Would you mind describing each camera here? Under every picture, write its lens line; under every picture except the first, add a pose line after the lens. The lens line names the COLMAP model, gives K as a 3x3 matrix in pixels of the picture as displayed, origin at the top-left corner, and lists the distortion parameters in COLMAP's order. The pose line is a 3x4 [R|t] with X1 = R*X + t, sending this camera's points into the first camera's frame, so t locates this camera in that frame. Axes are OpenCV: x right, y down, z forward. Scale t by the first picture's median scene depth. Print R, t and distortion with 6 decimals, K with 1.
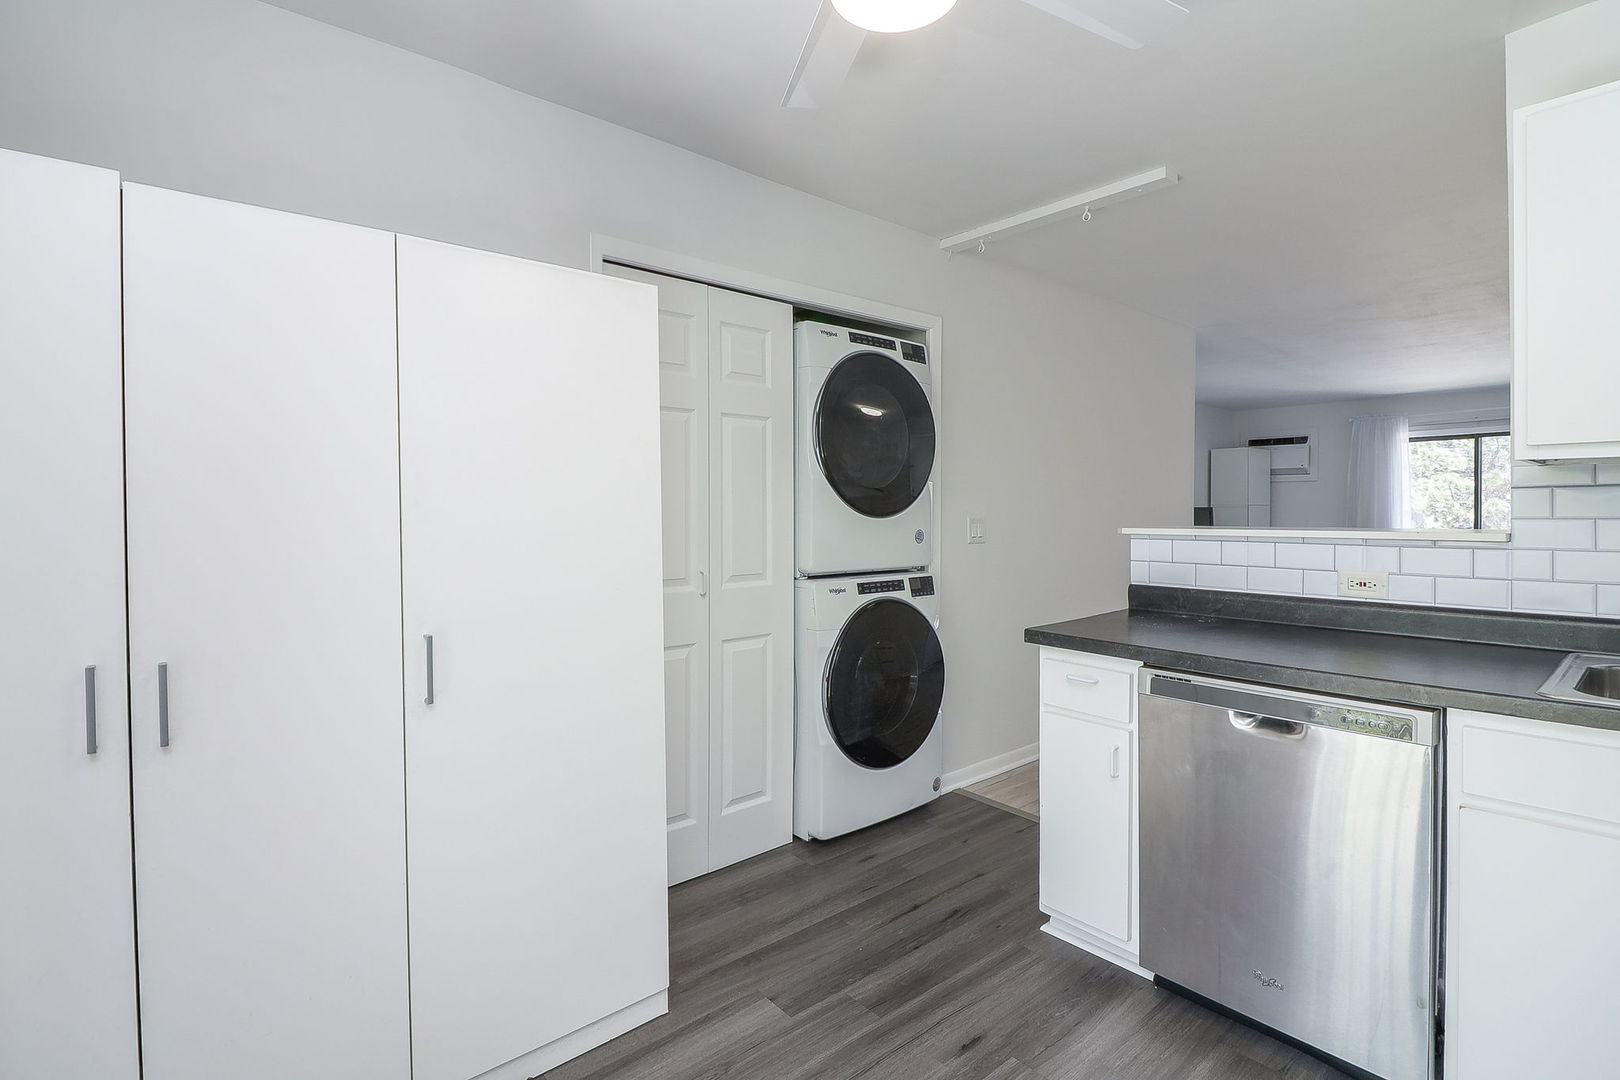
lens RADIAL K [[763.2, 0, 805.0], [0, 763.2, 517.8], [0, 0, 1]] dist [0.000719, -0.009791]
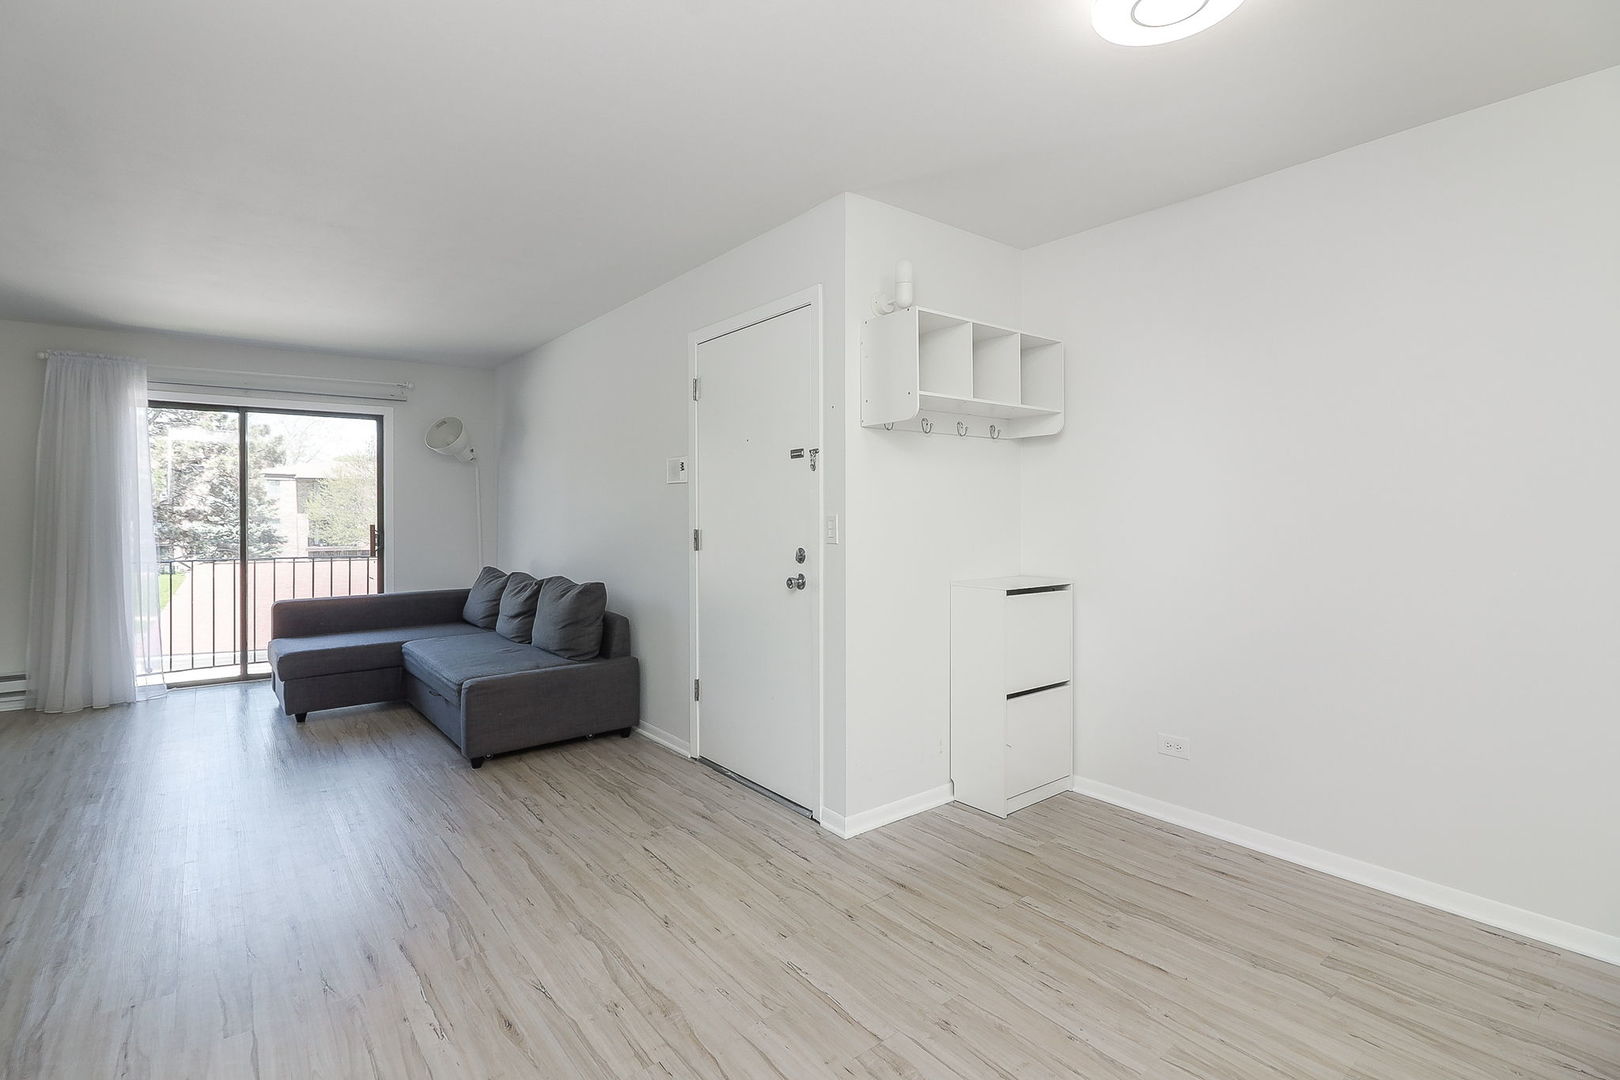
lens RADIAL K [[763.2, 0, 805.0], [0, 763.2, 517.8], [0, 0, 1]] dist [0.000719, -0.009791]
pose [[0.048555, -0.010893, 0.998761, 0.714506], [0.012830, 0.999865, 0.010281, -0.021716], [-0.998738, 0.012315, 0.048688, 1.630394]]
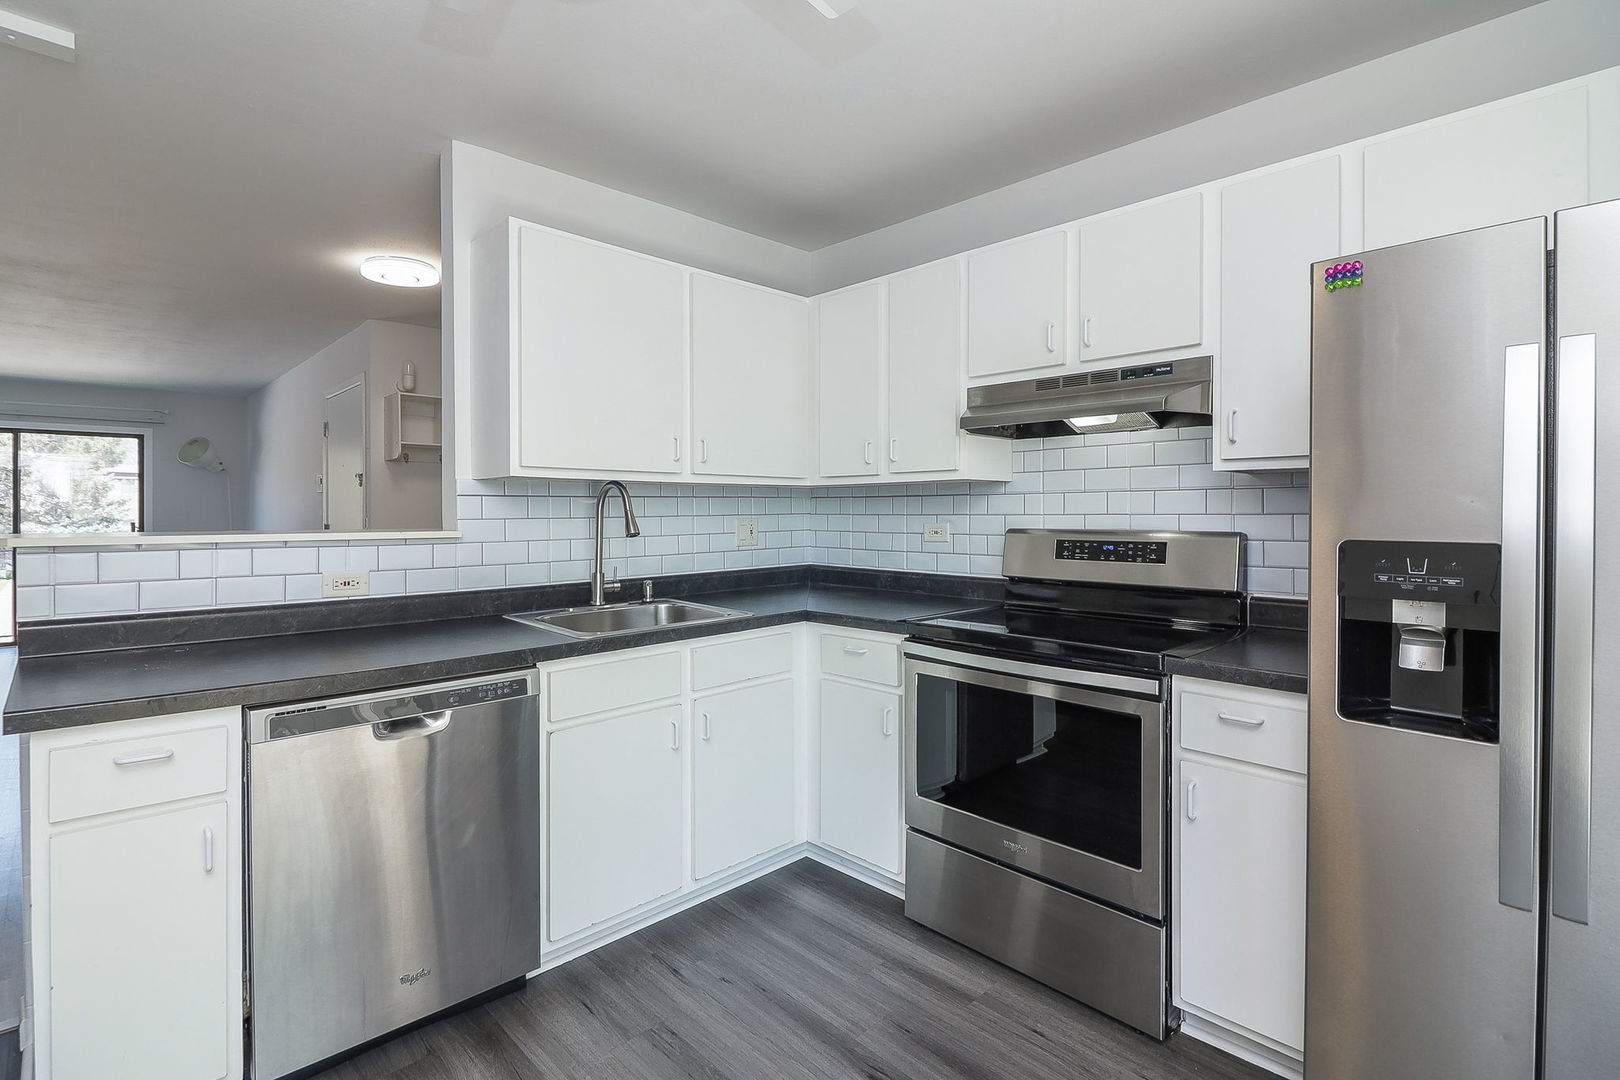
lens RADIAL K [[763.2, 0, 805.0], [0, 763.2, 517.8], [0, 0, 1]] dist [0.000719, -0.009791]
pose [[-0.064337, -0.005713, 0.997912, -0.323647], [0.007821, 0.999950, 0.006229, -0.003890], [-0.997898, 0.008205, -0.064289, 0.404087]]
